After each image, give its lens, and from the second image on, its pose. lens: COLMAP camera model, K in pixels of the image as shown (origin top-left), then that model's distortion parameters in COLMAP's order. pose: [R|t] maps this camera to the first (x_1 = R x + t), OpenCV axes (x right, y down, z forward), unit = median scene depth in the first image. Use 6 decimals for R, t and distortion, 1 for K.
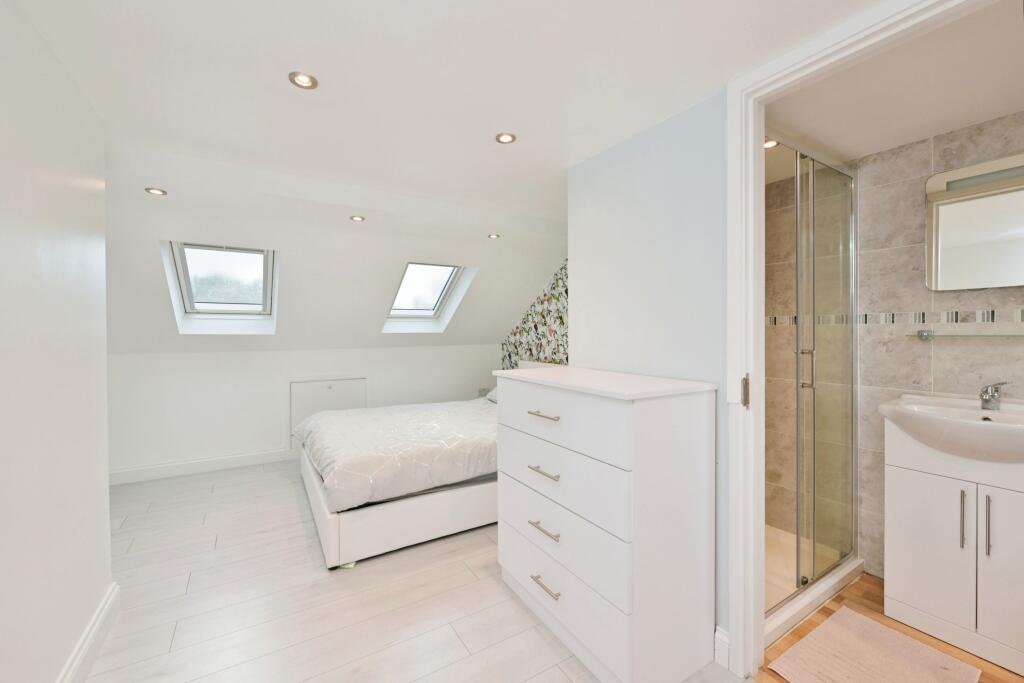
lens RADIAL K [[415.9, 0, 514.7], [0, 415.9, 334.6], [0, 0, 1]] dist [-0.003213, -0.000056]
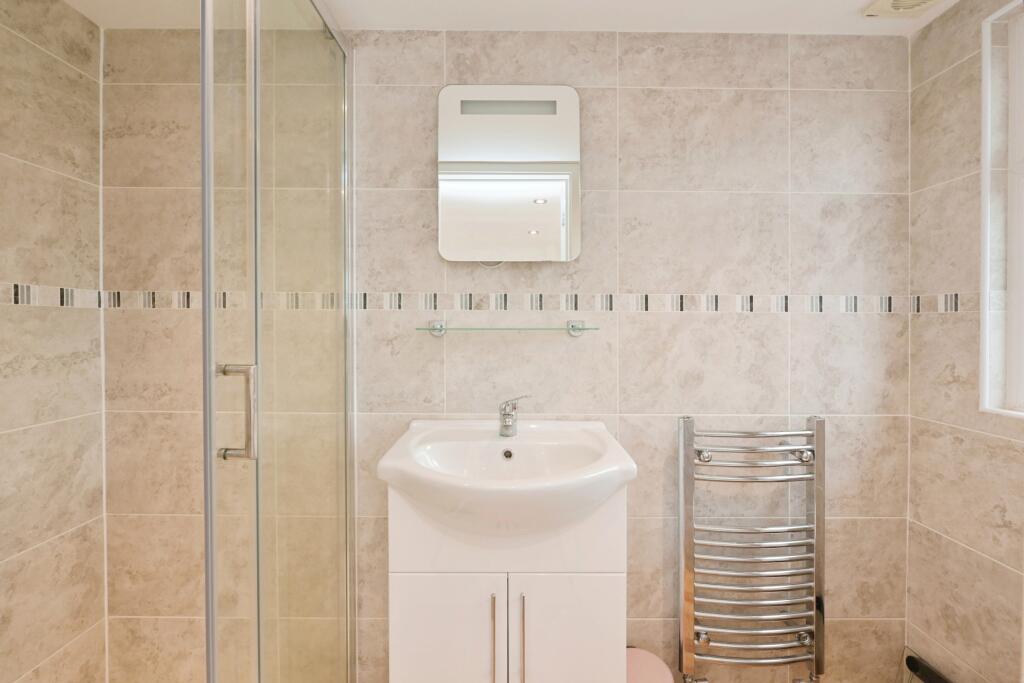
lens RADIAL K [[415.9, 0, 514.1], [0, 415.9, 332.3], [0, 0, 1]] dist [-0.003213, -0.000056]
pose [[0.530699, -0.009579, 0.847506, 0.487057], [-0.001343, 0.999925, 0.012142, -0.000052], [-0.847559, -0.007582, 0.530647, 0.536987]]
